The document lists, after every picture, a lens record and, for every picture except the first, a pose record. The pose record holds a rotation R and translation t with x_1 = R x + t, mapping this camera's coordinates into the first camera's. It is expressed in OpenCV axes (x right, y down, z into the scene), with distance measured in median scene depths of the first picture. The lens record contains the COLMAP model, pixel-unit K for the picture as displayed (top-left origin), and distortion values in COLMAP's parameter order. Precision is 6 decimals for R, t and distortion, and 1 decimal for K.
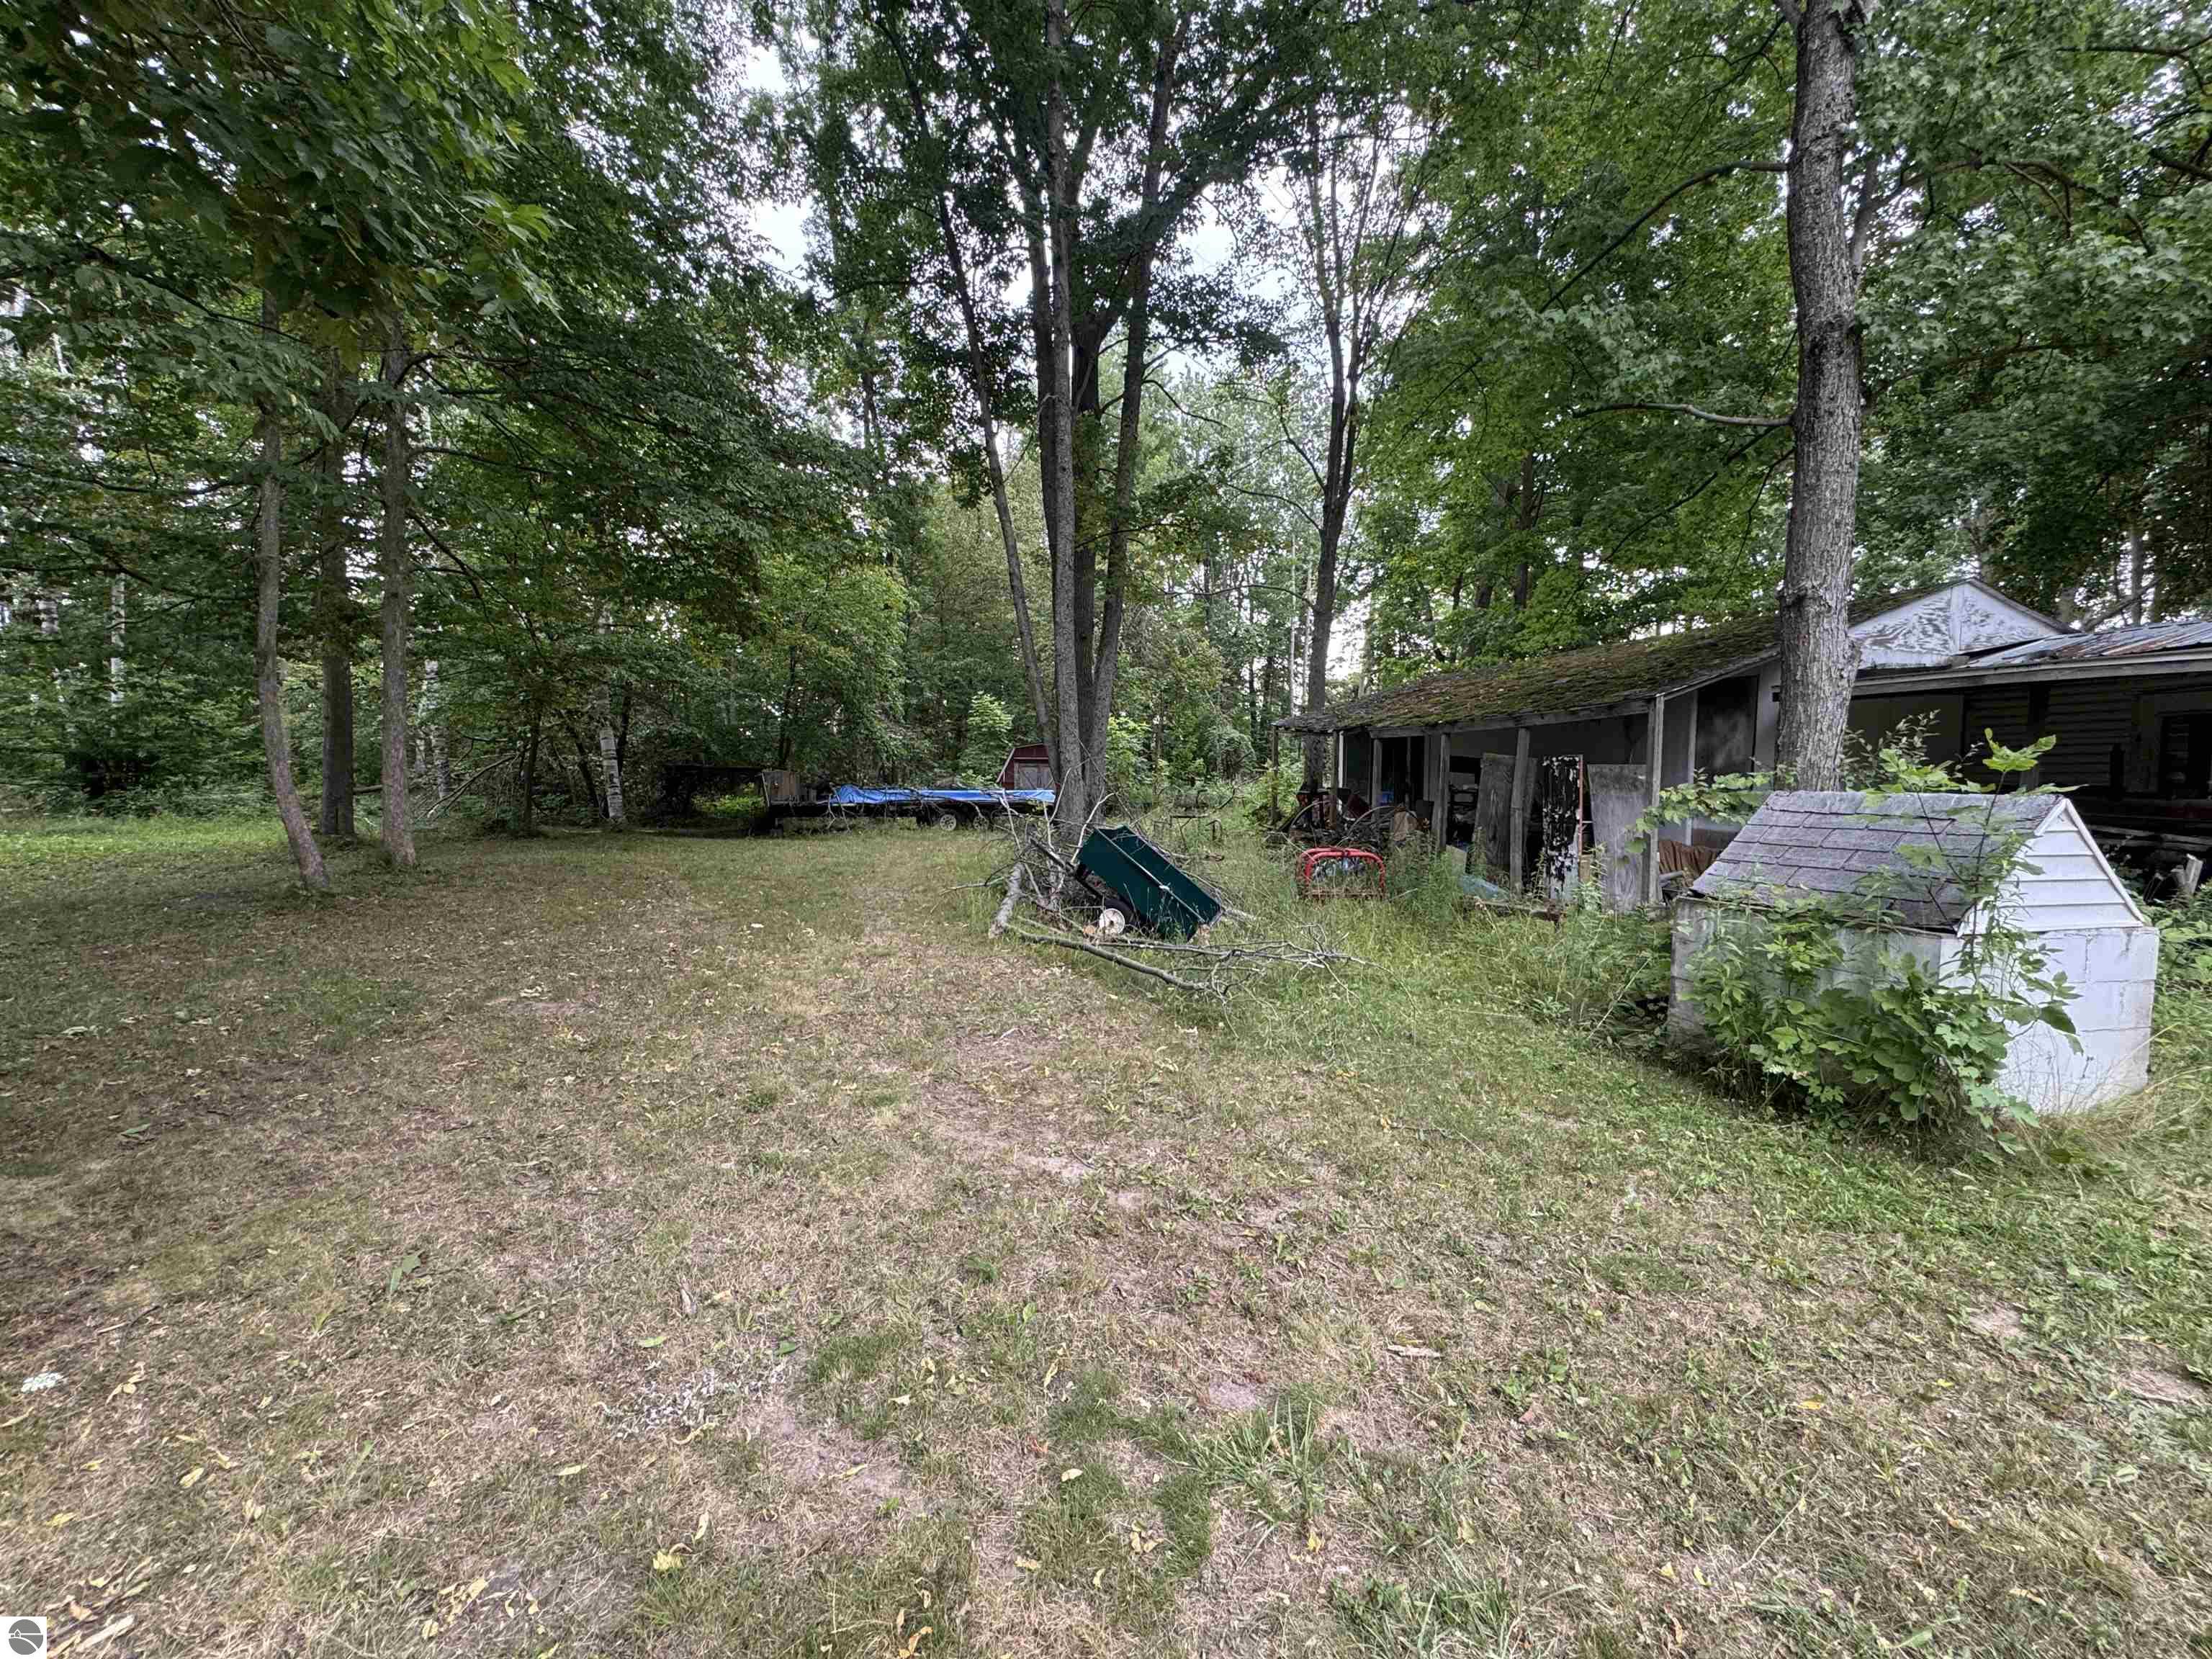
lens RADIAL K [[890.2, 0, 1091.5], [0, 890.2, 826.0], [0, 0, 1]] dist [-0.007138, 0.000878]
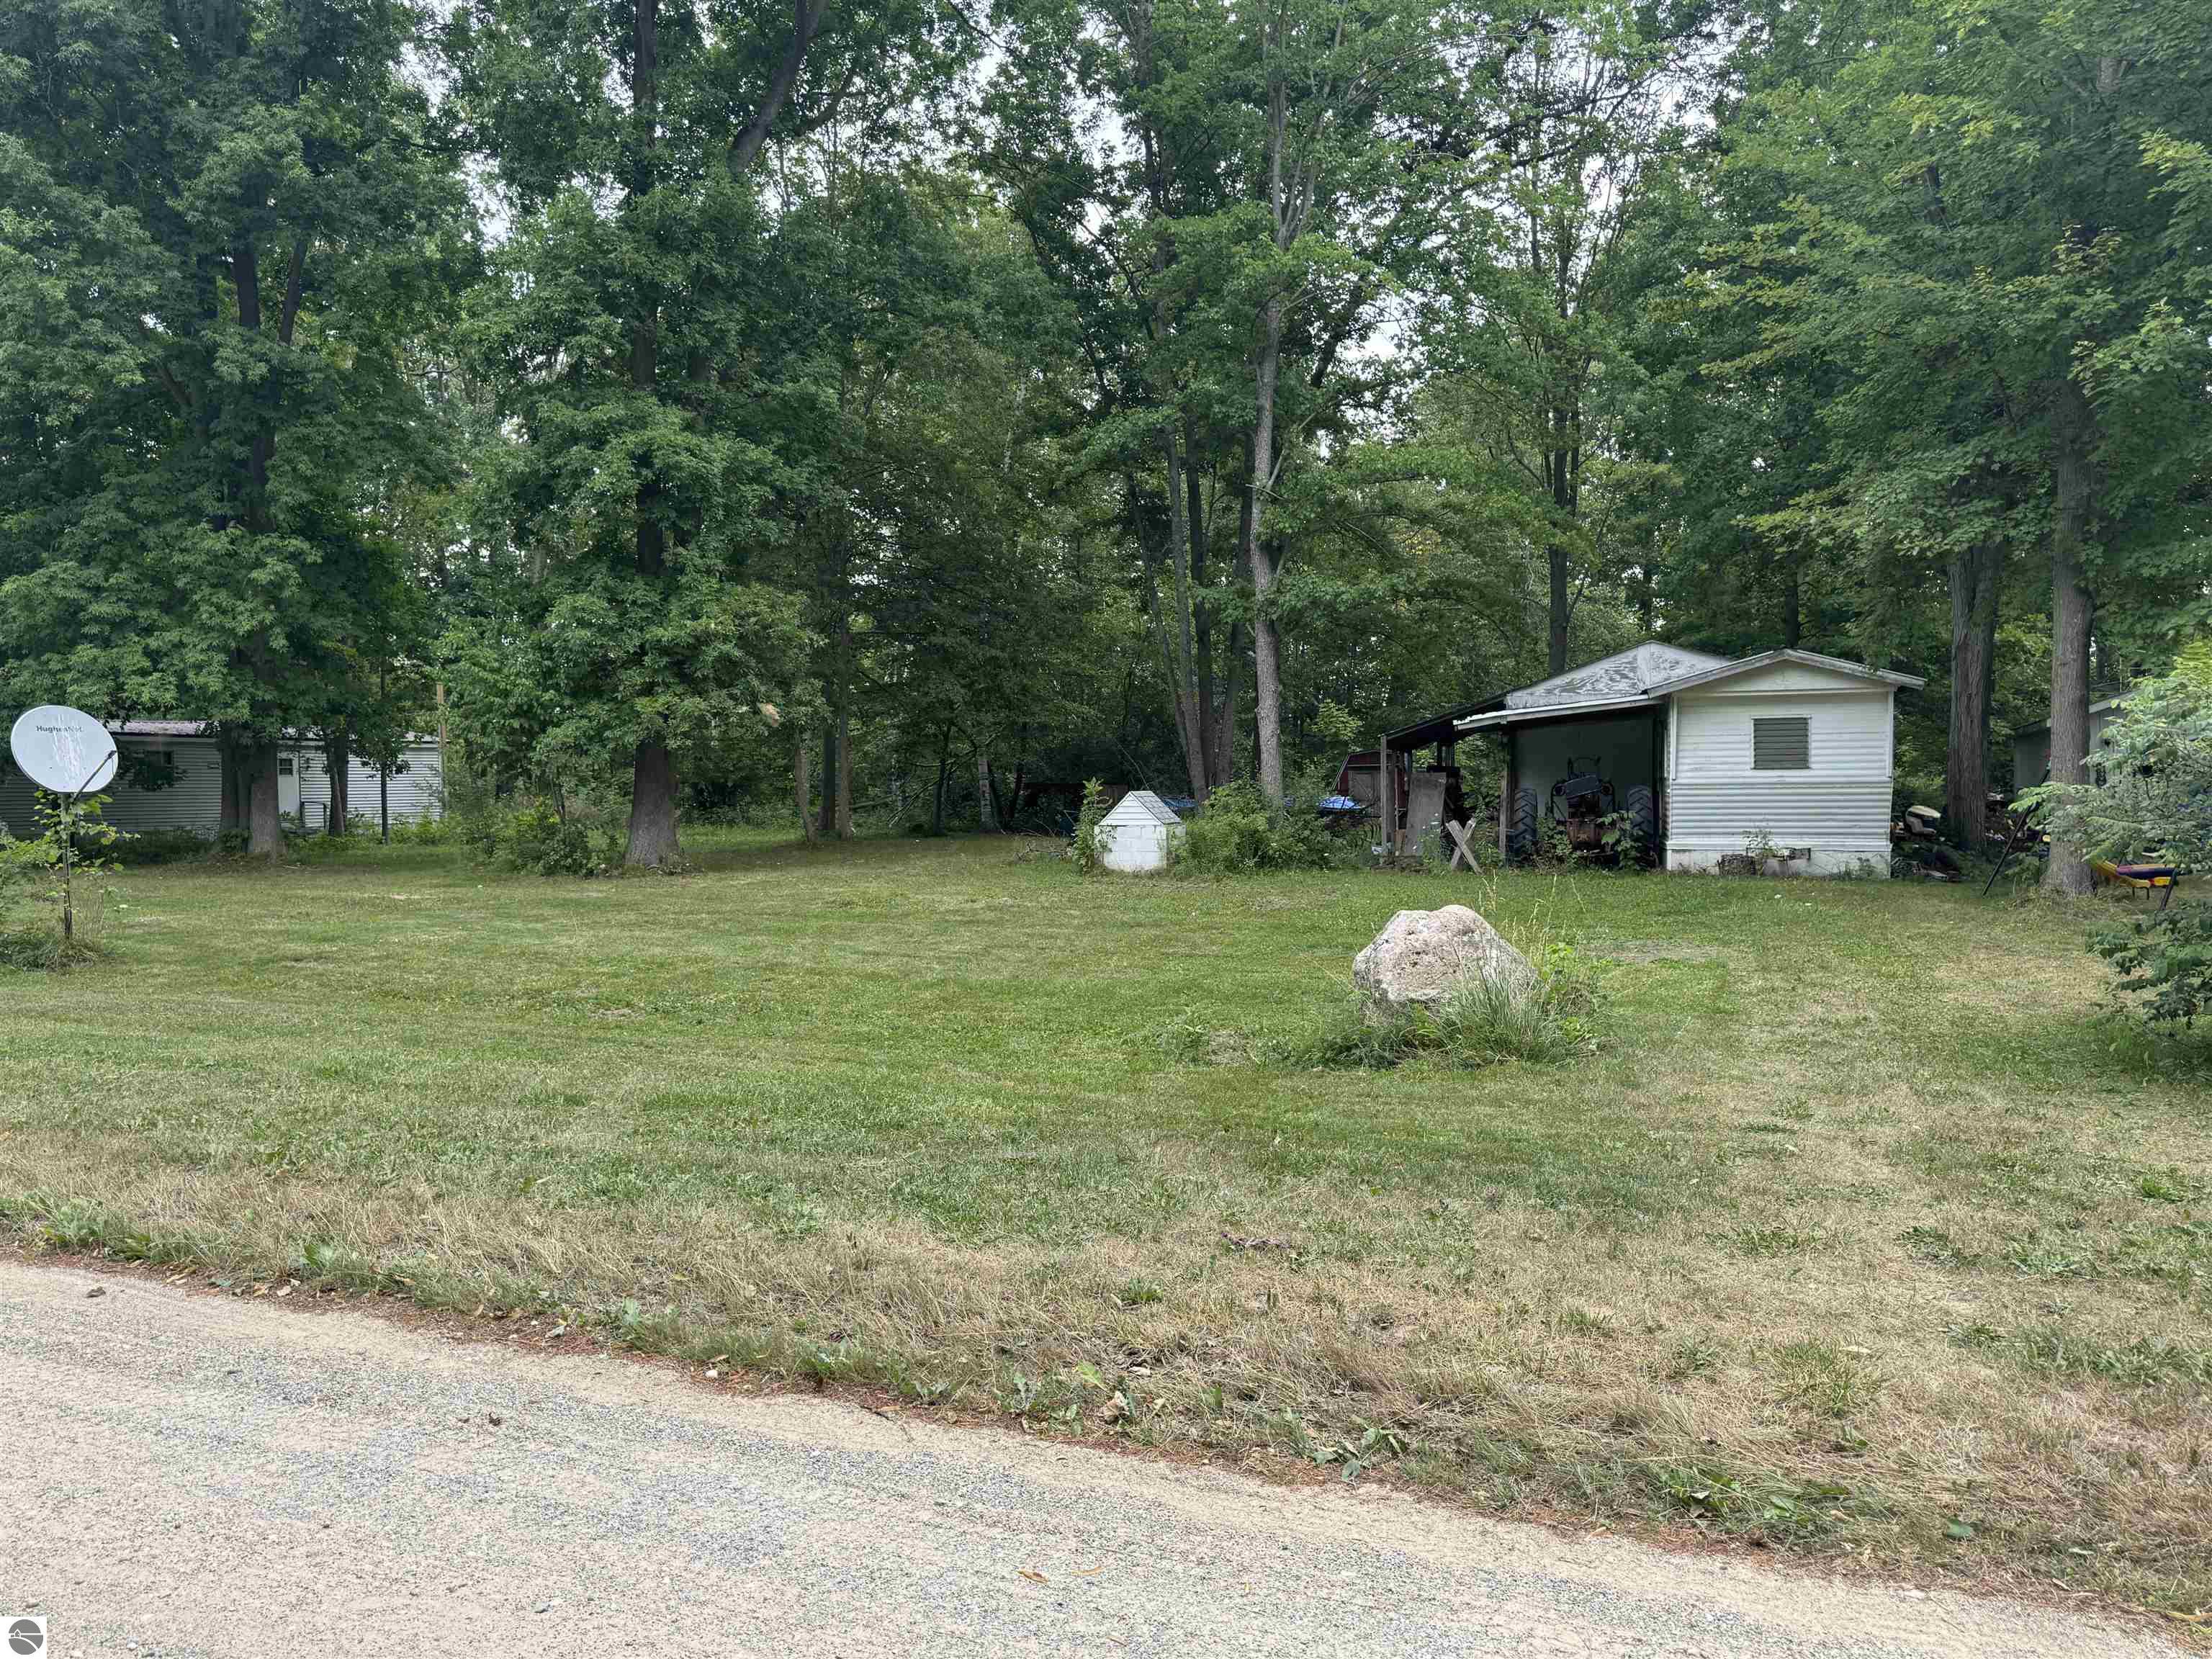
lens RADIAL K [[1628.7, 0, 1106.0], [0, 1628.7, 829.5], [0, 0, 1]] dist [0.022477, -0.003937]
pose [[0.845851, -0.008117, -0.533357, 0.905768], [-0.005730, 0.999688, -0.024302, 0.058184], [0.533388, 0.023612, 0.845541, -0.964769]]
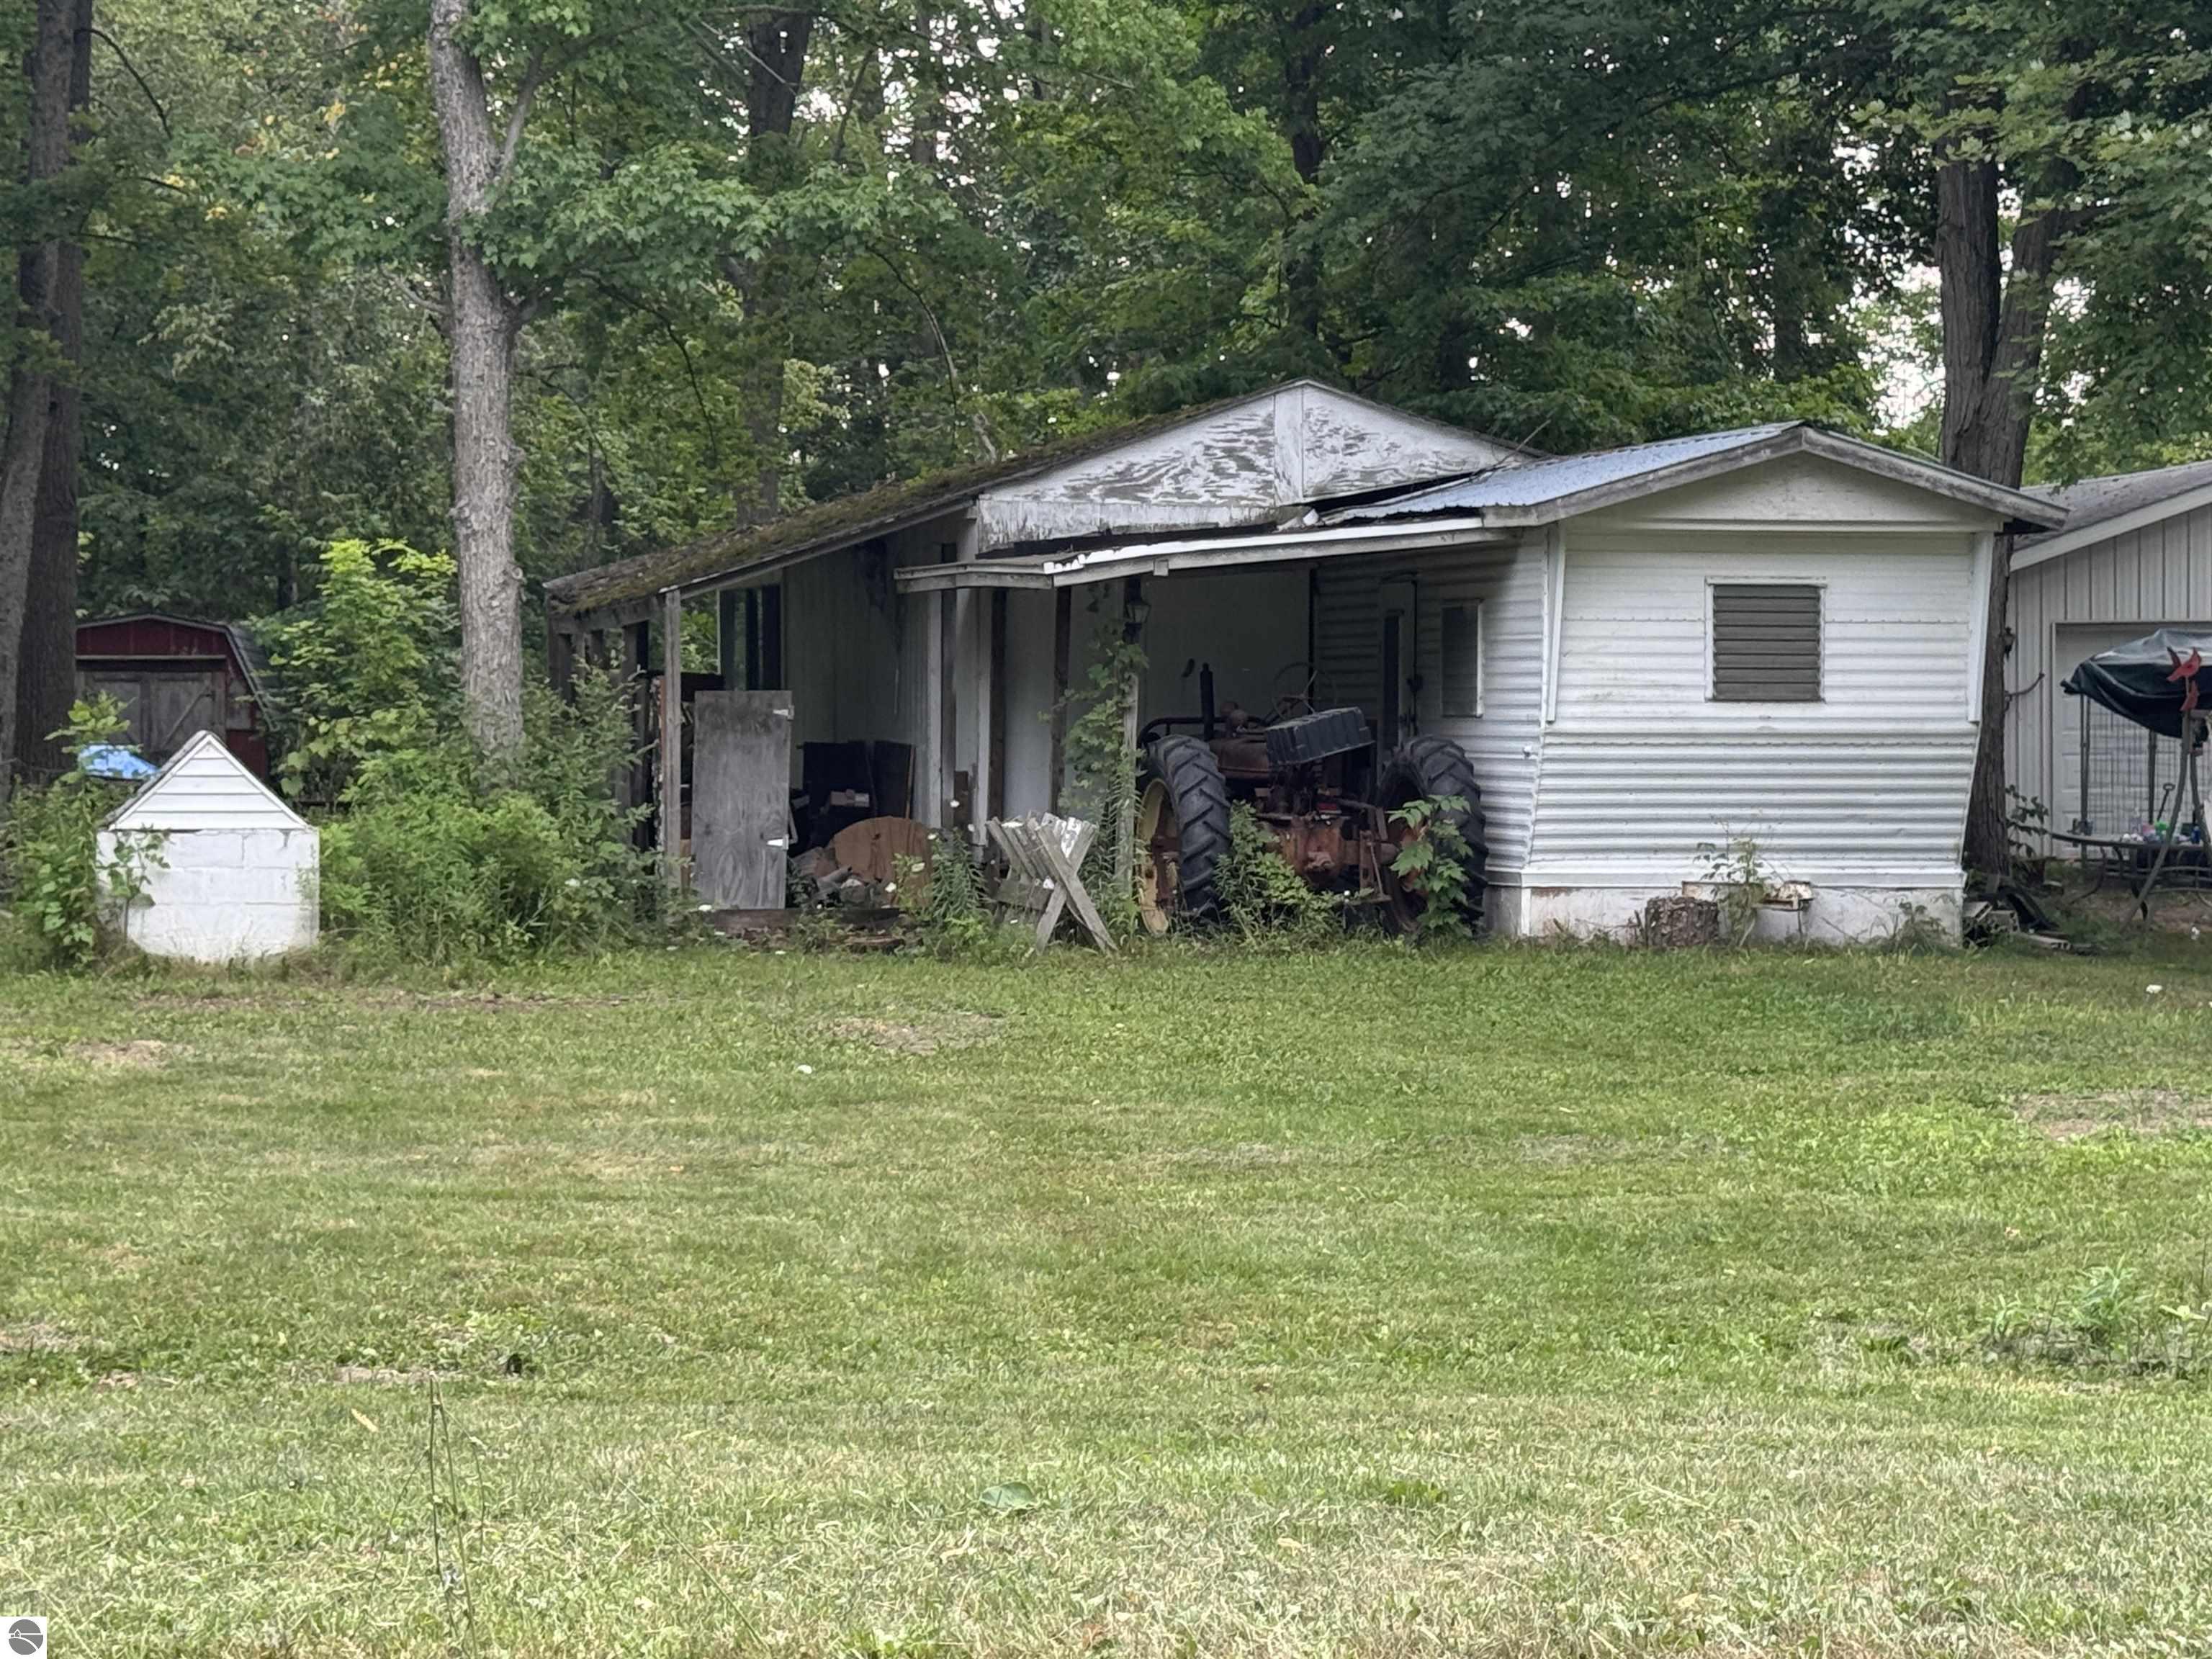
lens RADIAL K [[4592.7, 0, 1106.0], [0, 4592.7, 829.5], [0, 0, 1]] dist [0.193109, -0.324233]
pose [[0.999869, -0.008853, -0.013562, 0.483821], [0.008522, 0.999668, -0.024317, 0.056932], [0.013773, 0.024199, 0.999612, -1.166712]]
